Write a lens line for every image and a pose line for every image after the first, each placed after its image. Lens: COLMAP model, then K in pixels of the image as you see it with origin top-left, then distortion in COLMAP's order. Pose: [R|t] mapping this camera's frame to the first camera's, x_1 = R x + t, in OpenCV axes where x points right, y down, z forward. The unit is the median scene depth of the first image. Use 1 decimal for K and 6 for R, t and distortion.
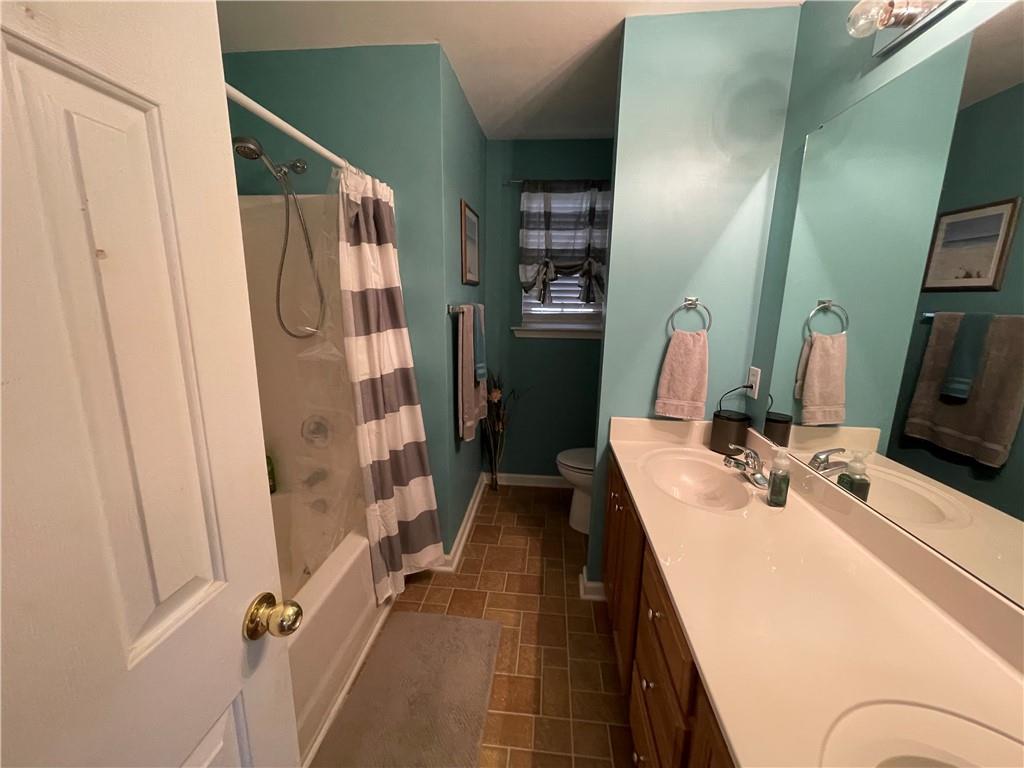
lens RADIAL K [[413.3, 0, 511.6], [0, 413.3, 384.7], [0, 0, 1]] dist [0.002576, -0.000066]
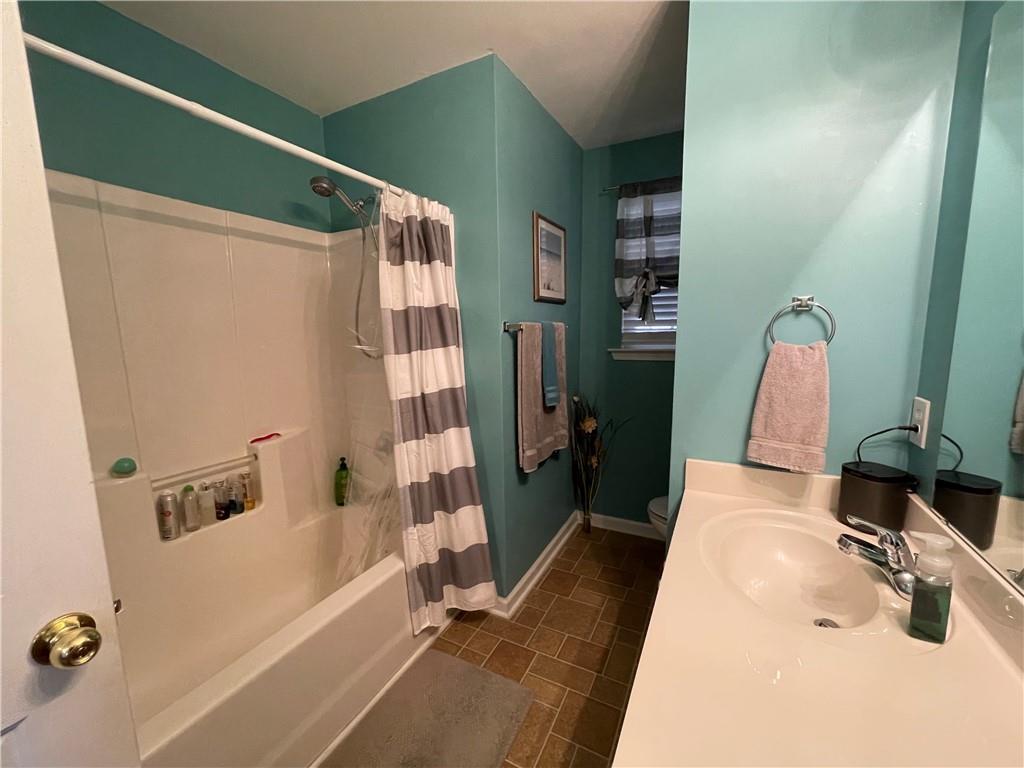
lens RADIAL K [[413.3, 0, 511.2], [0, 413.3, 385.6], [0, 0, 1]] dist [0.002576, -0.000066]
pose [[0.926272, 0.021049, -0.376267, 0.234802], [-0.047143, 0.997068, -0.060277, 0.006065], [0.373895, 0.073571, 0.924548, 0.171043]]
